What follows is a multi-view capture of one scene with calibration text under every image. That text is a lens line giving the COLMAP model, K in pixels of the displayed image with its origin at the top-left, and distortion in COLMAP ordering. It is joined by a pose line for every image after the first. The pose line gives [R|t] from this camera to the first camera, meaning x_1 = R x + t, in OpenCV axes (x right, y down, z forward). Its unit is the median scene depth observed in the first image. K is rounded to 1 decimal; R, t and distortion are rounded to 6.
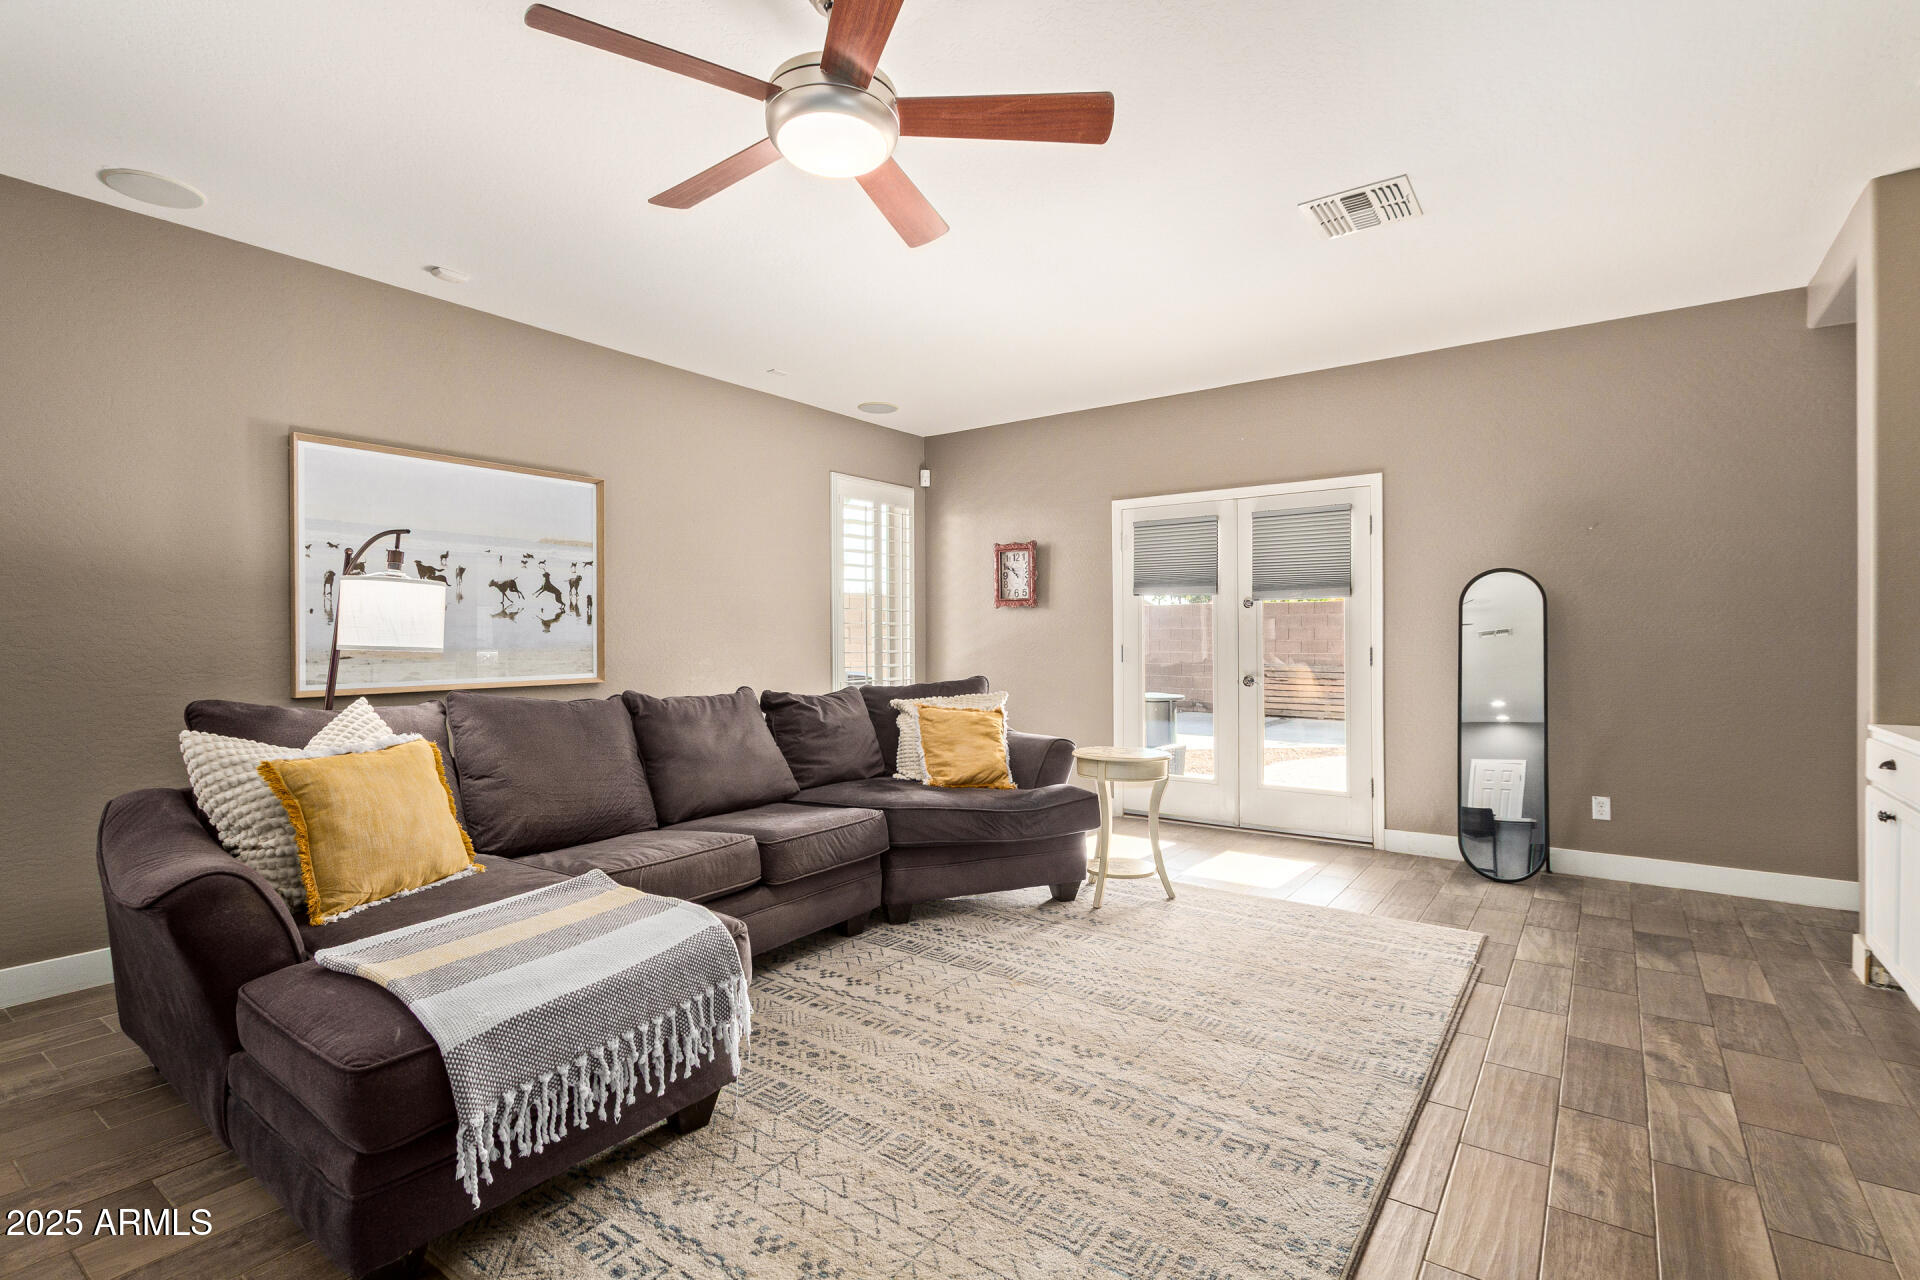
lens RADIAL K [[892.4, 0, 963.5], [0, 892.4, 637.6], [0, 0, 1]] dist [0.009999, -0.000103]
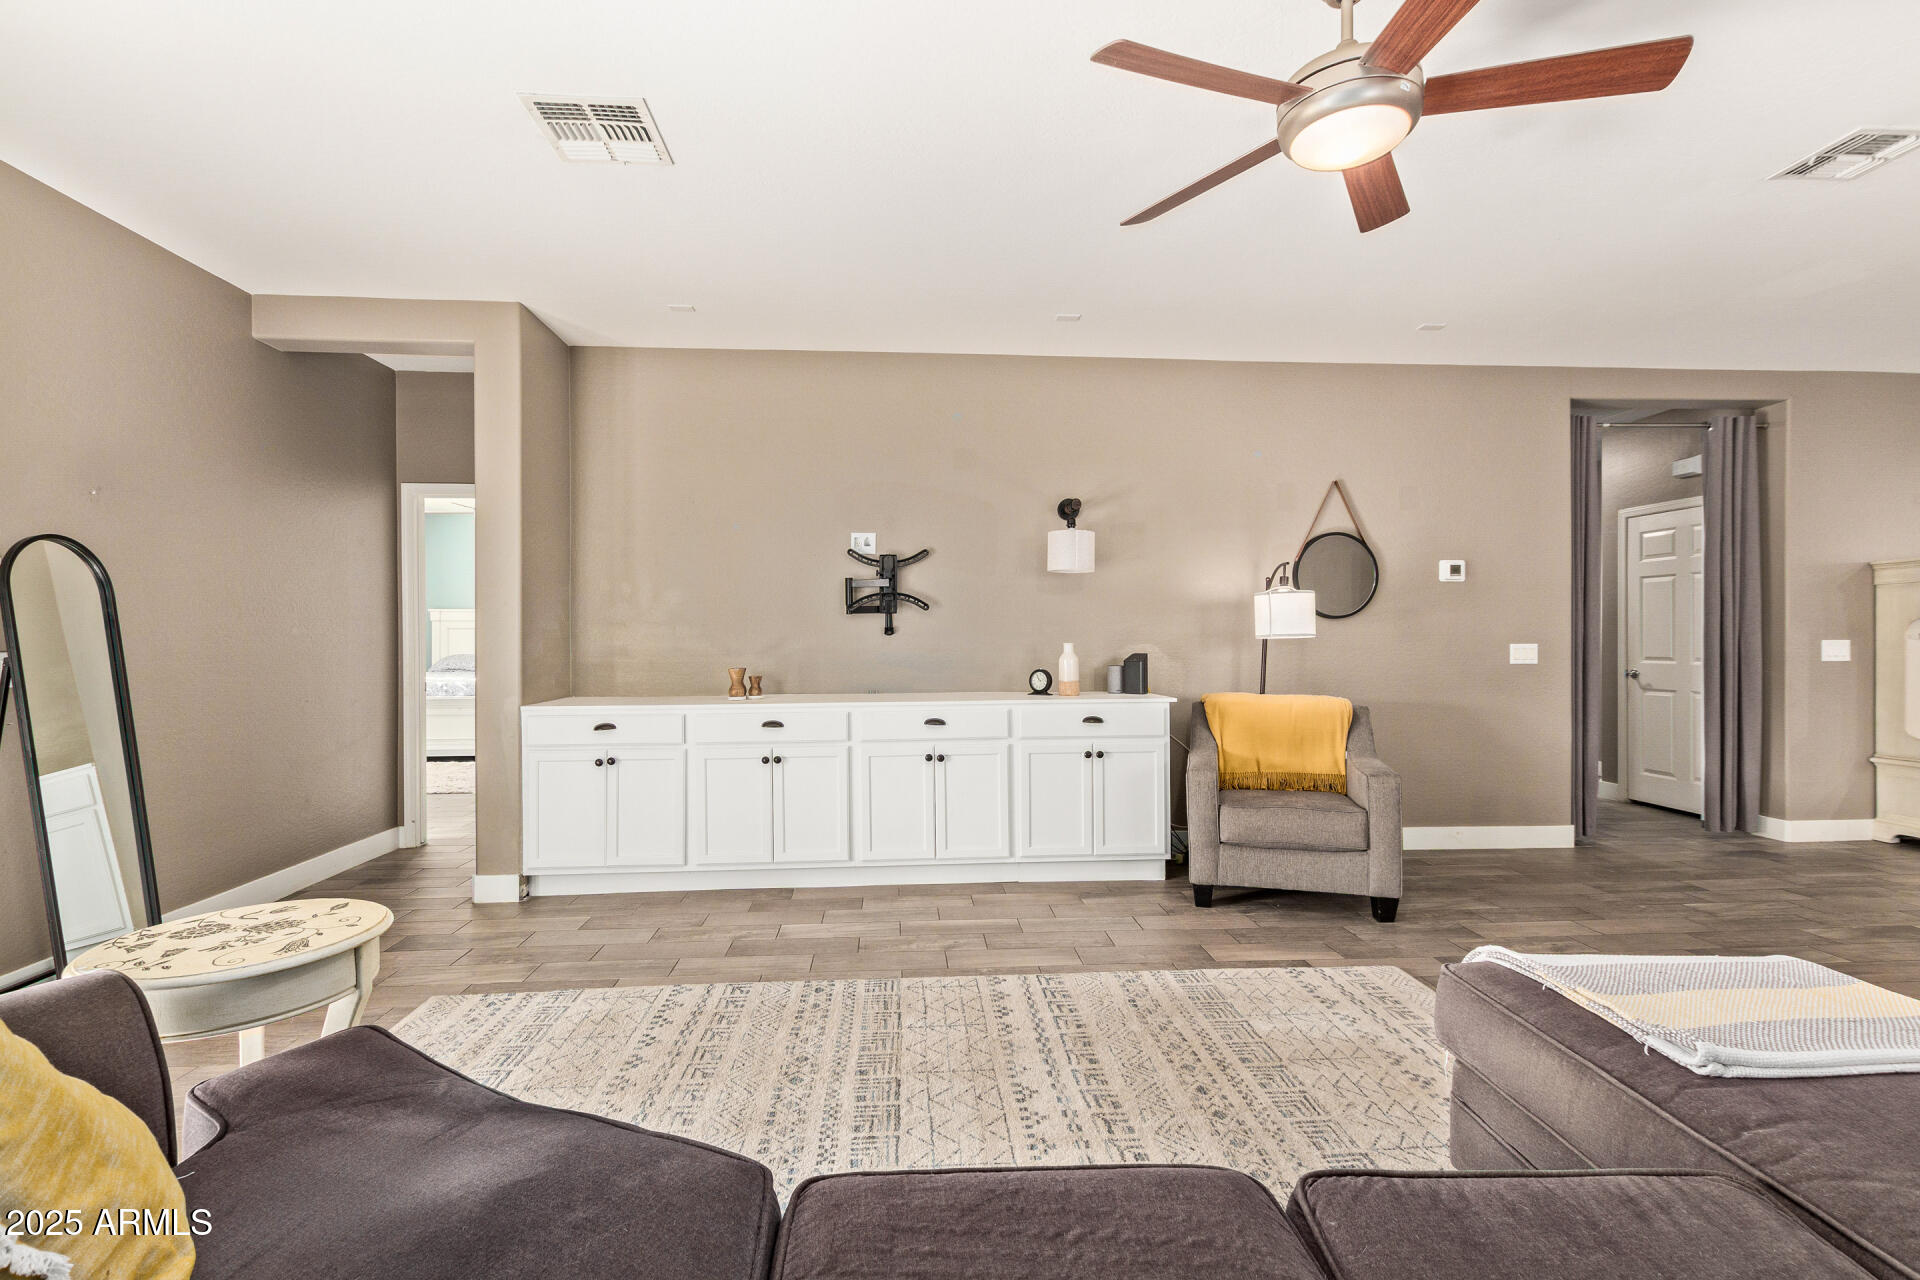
lens RADIAL K [[892.4, 0, 962.3], [0, 892.4, 644.0], [0, 0, 1]] dist [0.009999, -0.000103]
pose [[-0.644172, 0.002050, 0.764878, -0.576815], [0.004754, 0.999988, 0.001324, 0.009823], [-0.764866, 0.004489, -0.644174, 1.815885]]
